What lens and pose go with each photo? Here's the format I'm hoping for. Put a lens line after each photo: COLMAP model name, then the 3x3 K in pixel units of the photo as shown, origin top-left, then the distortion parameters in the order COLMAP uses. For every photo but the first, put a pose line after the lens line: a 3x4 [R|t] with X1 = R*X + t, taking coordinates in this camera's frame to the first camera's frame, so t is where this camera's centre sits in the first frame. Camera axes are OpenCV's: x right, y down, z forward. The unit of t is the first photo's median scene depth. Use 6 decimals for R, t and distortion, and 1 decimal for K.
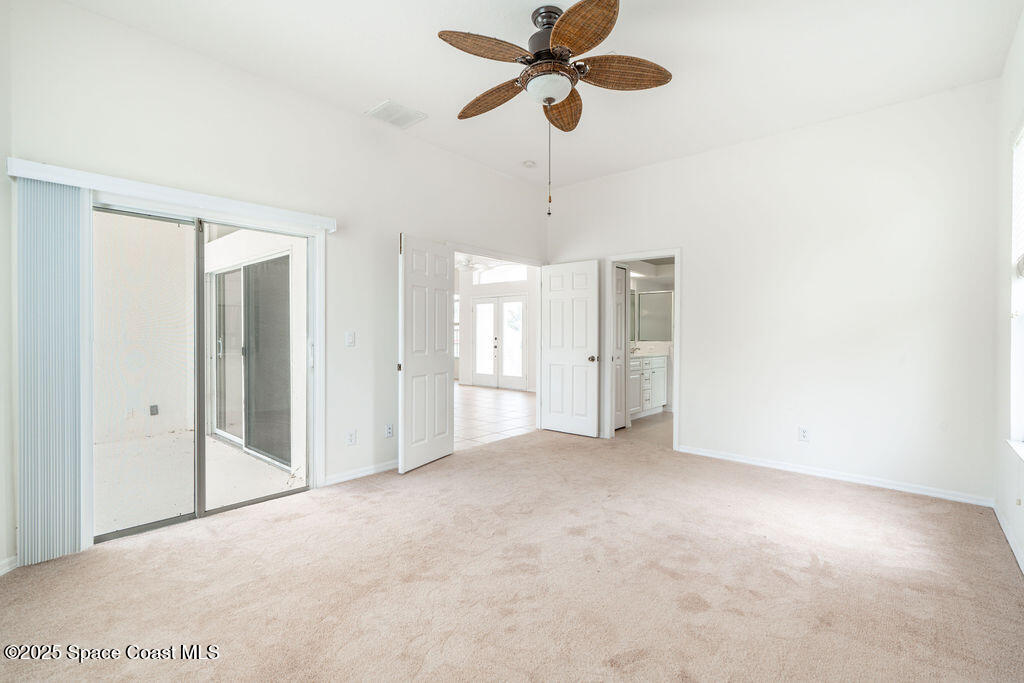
lens RADIAL K [[462.3, 0, 512.5], [0, 462.3, 339.9], [0, 0, 1]] dist [0.000883, -0.000596]
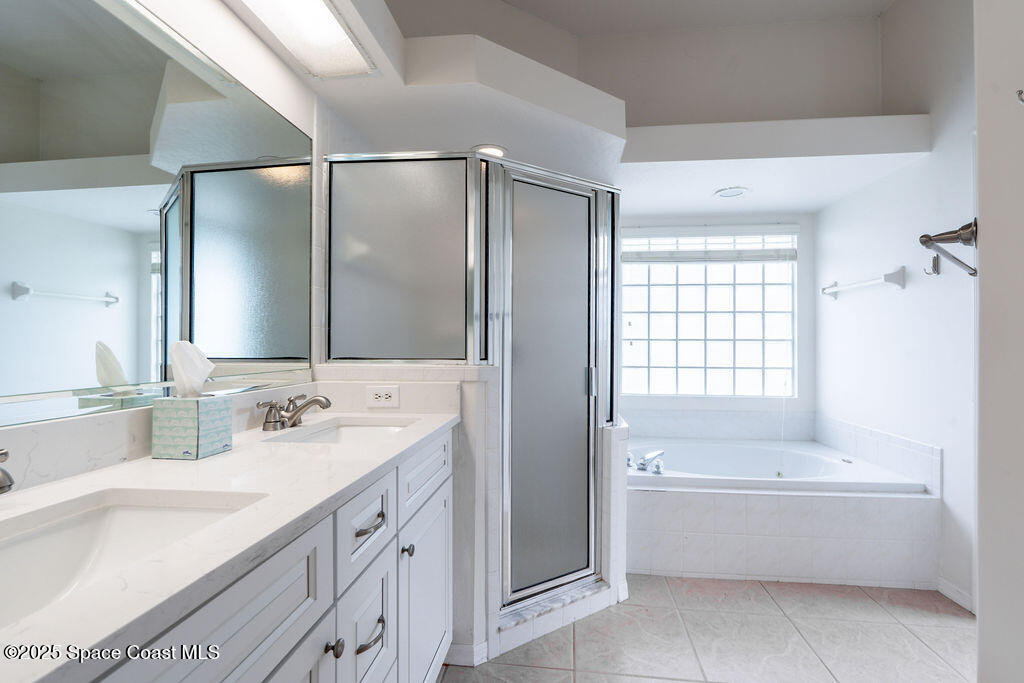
lens RADIAL K [[462.3, 0, 513.1], [0, 462.3, 342.0], [0, 0, 1]] dist [0.000883, -0.000596]
pose [[0.825039, 0.001993, 0.565073, 0.217378], [0.003211, 0.999961, -0.008215, -0.005253], [-0.565067, 0.008592, 0.825000, 0.752062]]
